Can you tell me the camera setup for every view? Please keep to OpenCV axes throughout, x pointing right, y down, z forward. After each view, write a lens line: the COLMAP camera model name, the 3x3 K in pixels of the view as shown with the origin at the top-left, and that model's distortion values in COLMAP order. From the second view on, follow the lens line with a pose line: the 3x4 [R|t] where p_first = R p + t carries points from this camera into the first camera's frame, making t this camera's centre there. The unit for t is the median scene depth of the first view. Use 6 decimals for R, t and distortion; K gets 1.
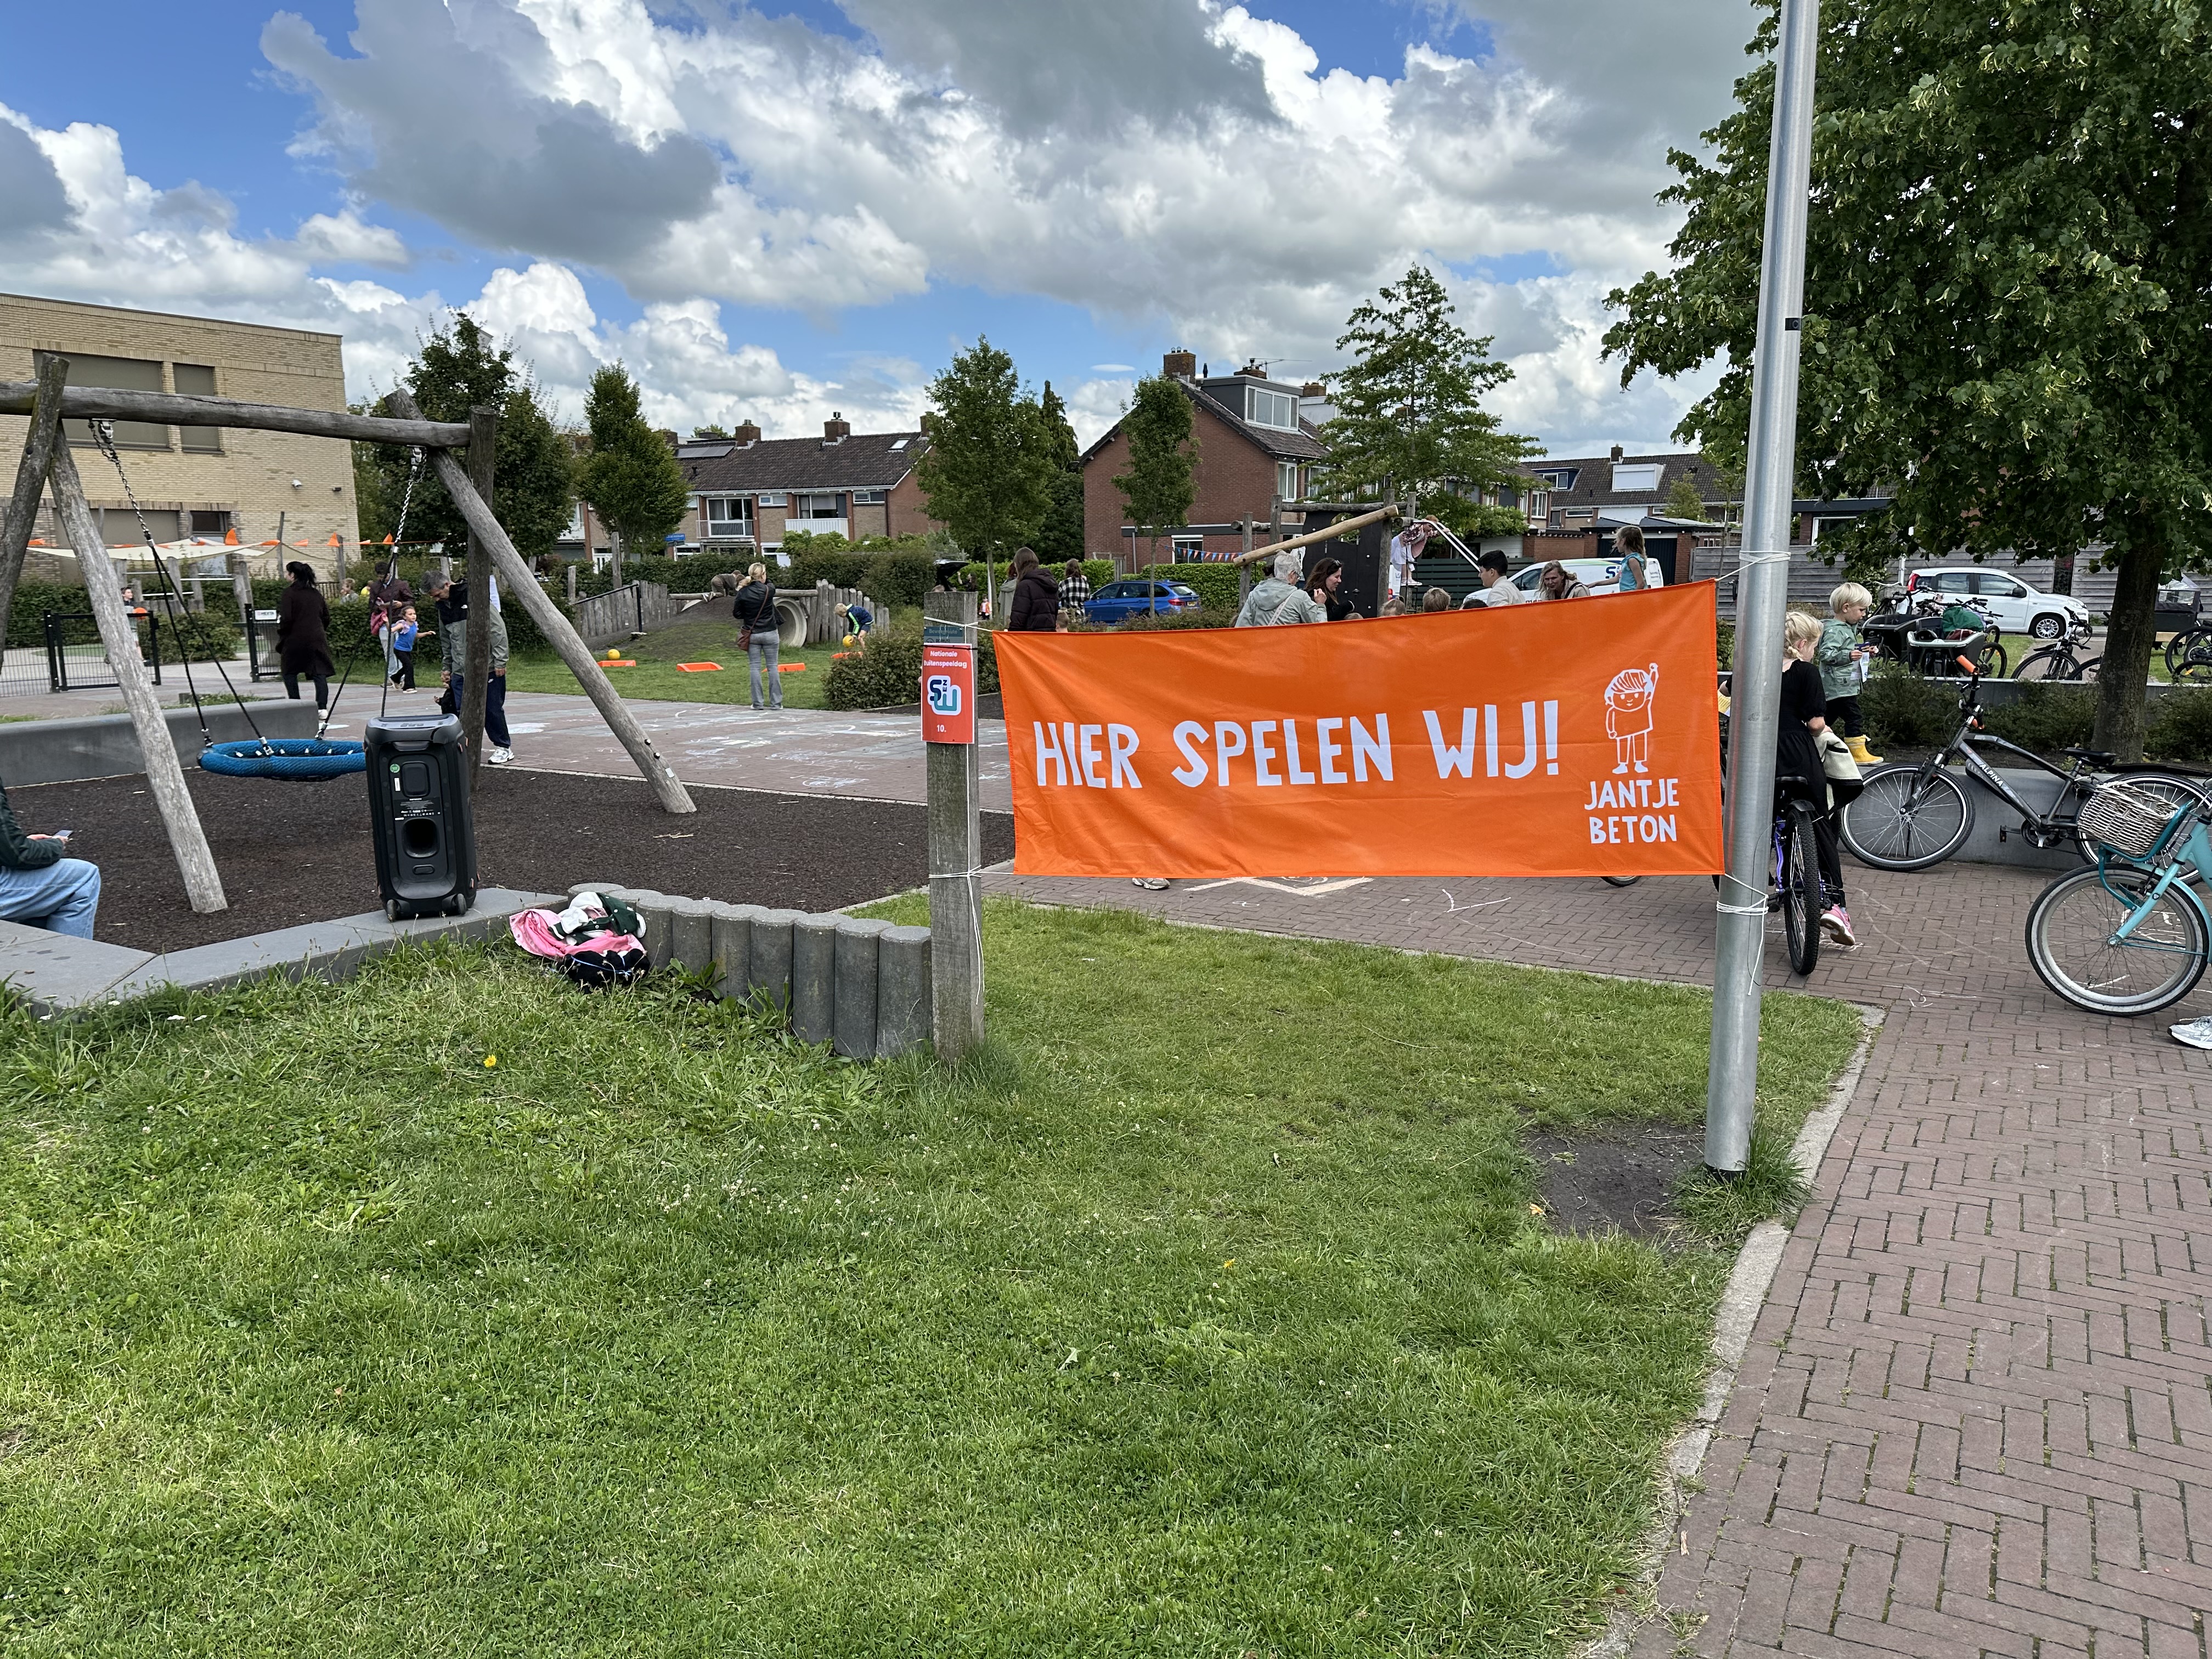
lens RADIAL K [[1563.6, 0, 1106.0], [0, 1563.6, 829.5], [0, 0, 1]] dist [0.148183, 0.000075]
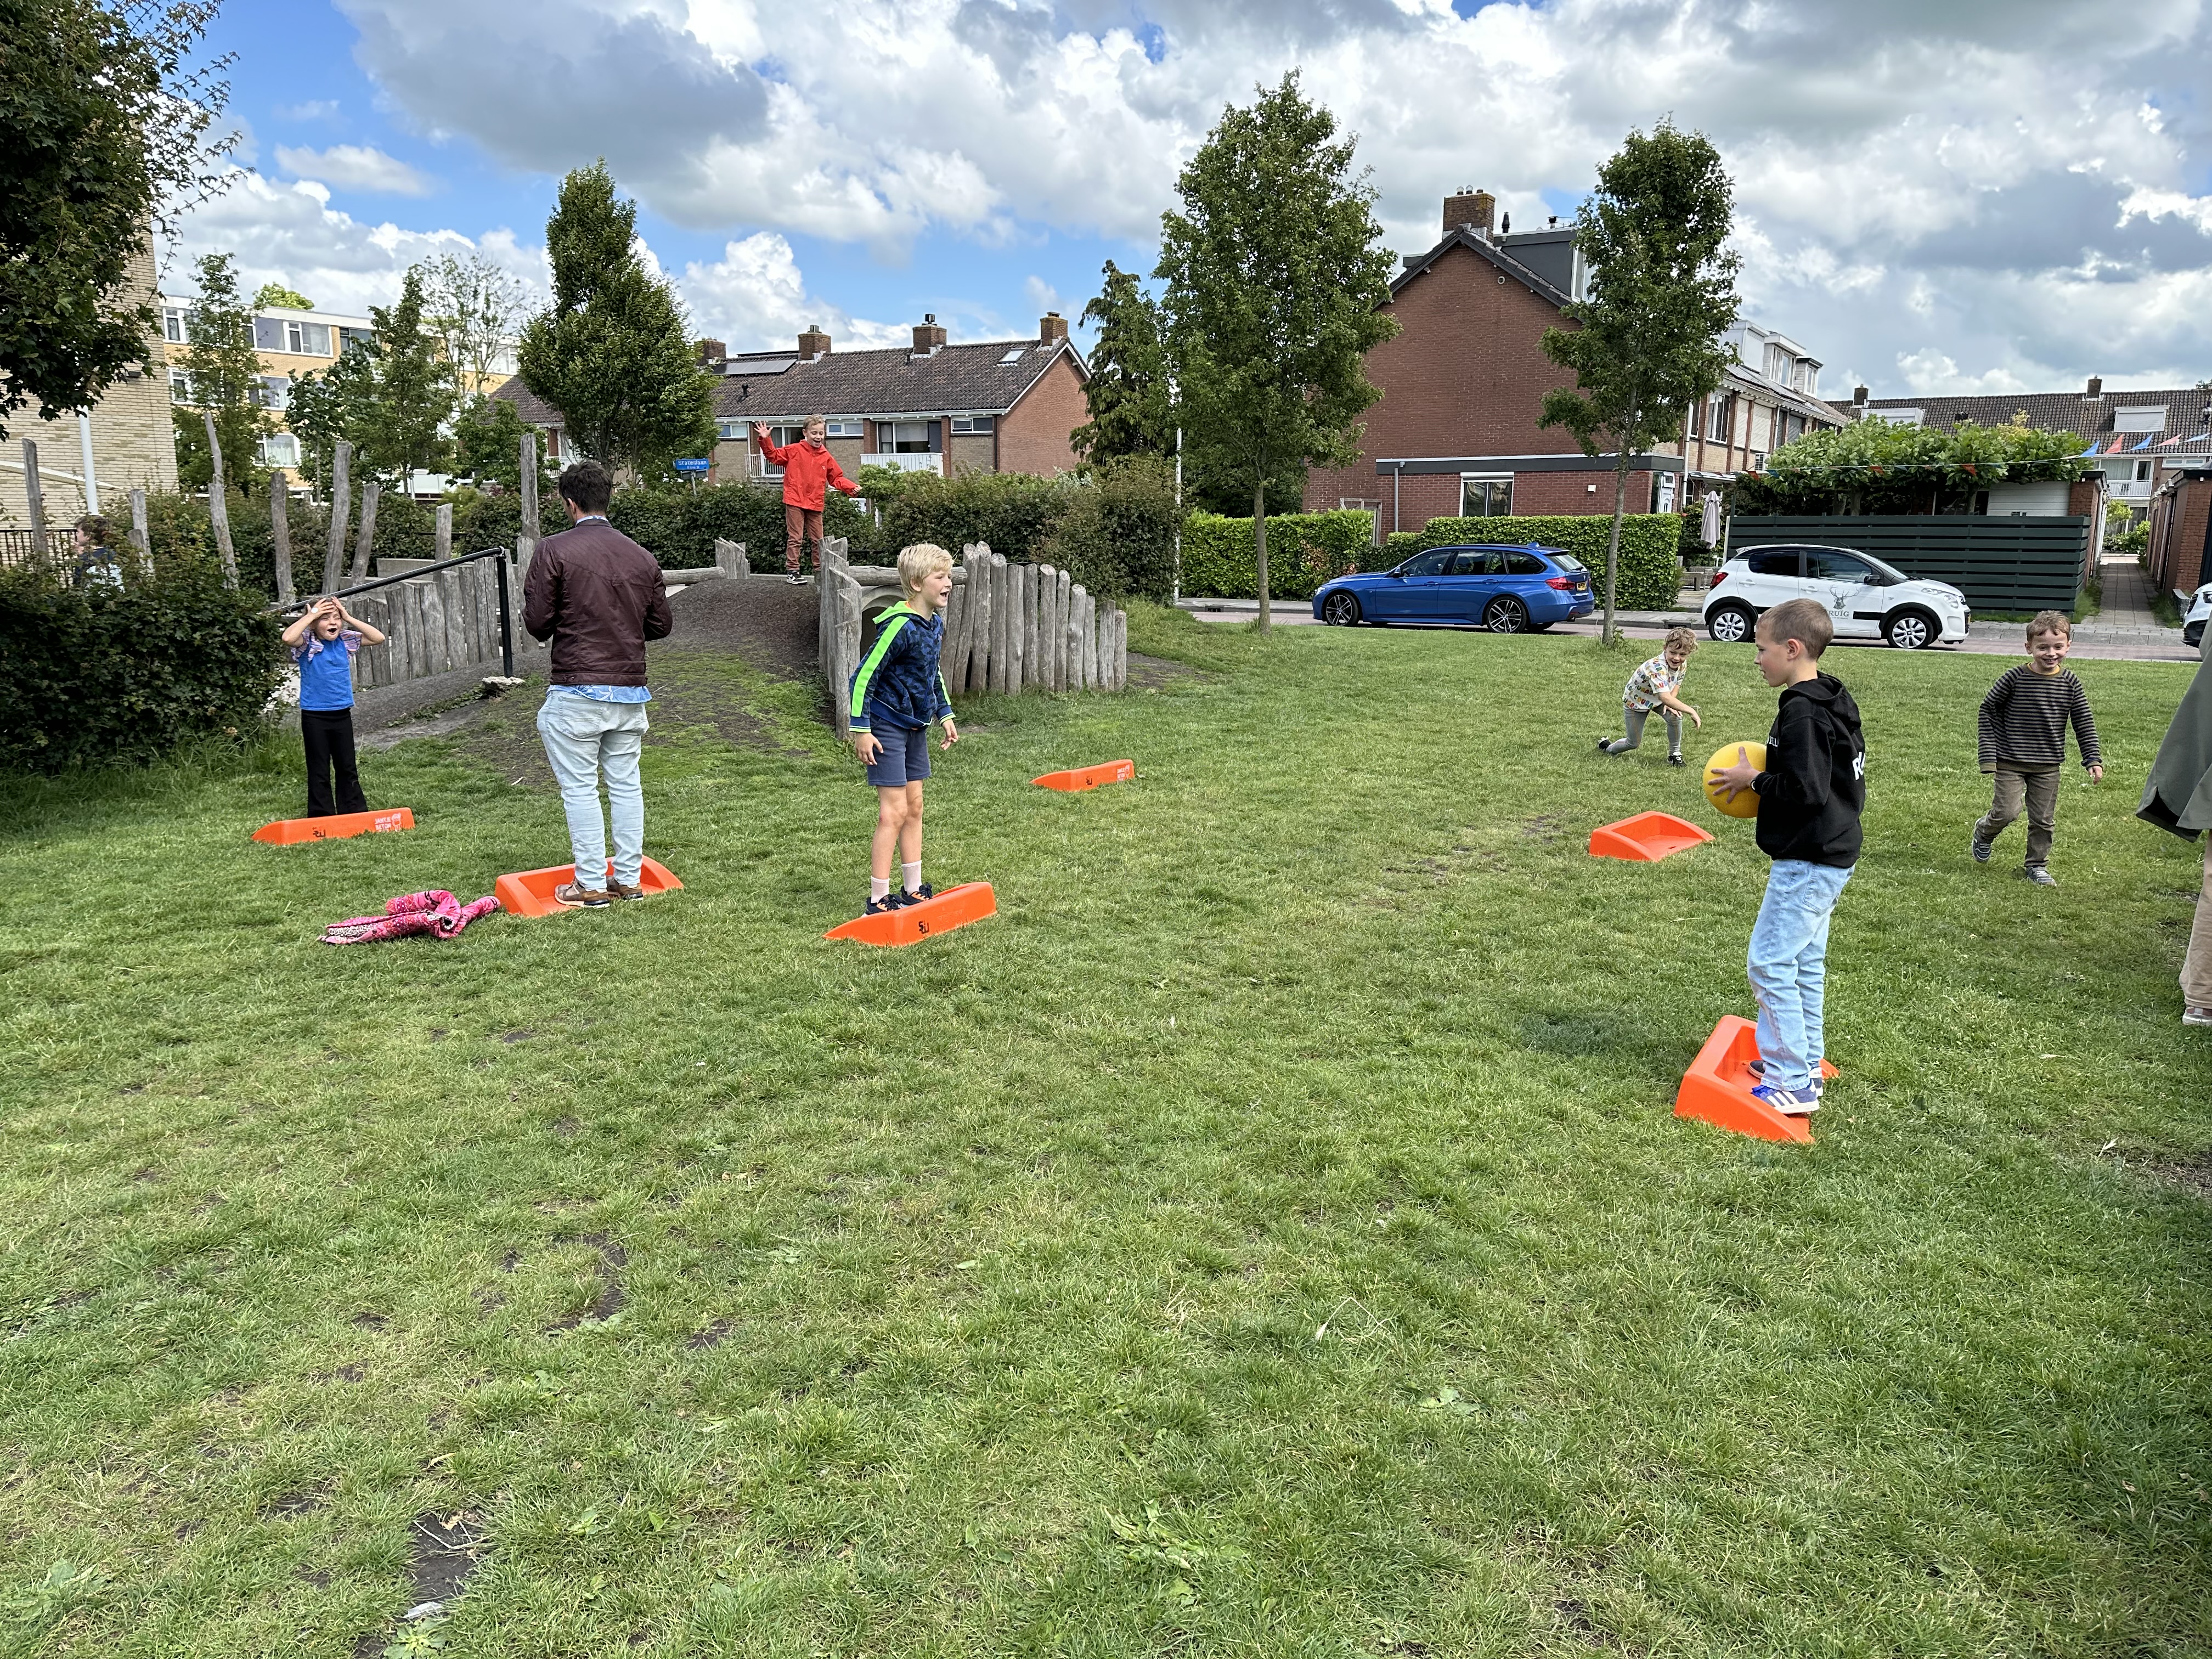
lens RADIAL K [[1551.5, 0, 1106.0], [0, 1551.5, 829.5], [0, 0, 1]] dist [0.109285, -0.000306]
pose [[0.999075, 0.026492, -0.033859, -0.056182], [-0.025538, 0.999273, 0.028304, -0.041314], [0.034584, -0.027413, 0.999026, 0.255125]]
